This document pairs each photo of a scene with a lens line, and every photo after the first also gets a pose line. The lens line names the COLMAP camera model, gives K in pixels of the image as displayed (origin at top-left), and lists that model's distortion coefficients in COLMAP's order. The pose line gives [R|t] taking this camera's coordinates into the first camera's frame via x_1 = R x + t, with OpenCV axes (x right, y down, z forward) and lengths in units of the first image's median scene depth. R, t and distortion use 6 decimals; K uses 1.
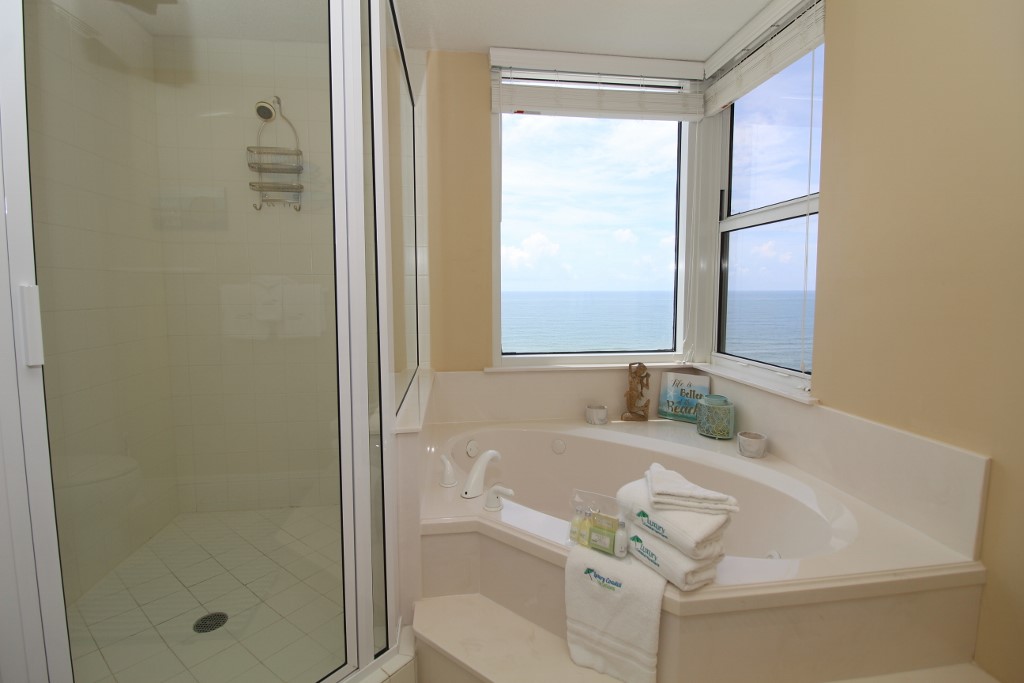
lens RADIAL K [[477.5, 0, 510.9], [0, 477.5, 328.7], [0, 0, 1]] dist [0.000556, -0.012360]
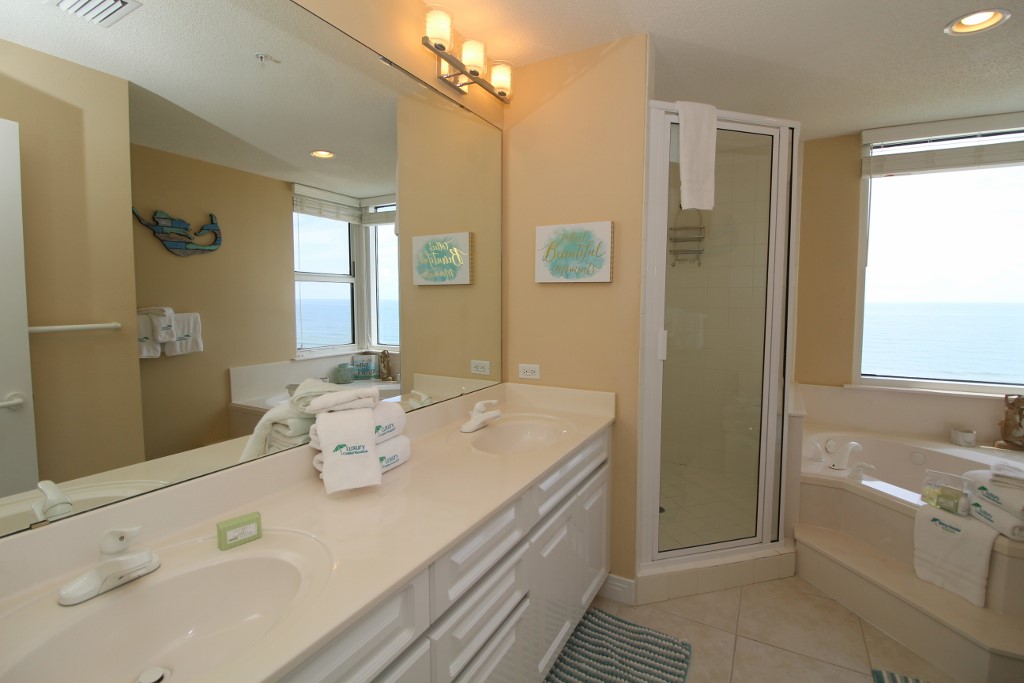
lens RADIAL K [[477.5, 0, 510.9], [0, 477.5, 328.7], [0, 0, 1]] dist [0.000556, -0.012360]
pose [[0.806494, 0.038669, -0.589976, -0.059270], [-0.052806, 0.998582, -0.006735, -0.017569], [0.588879, 0.036586, 0.807393, -0.999442]]
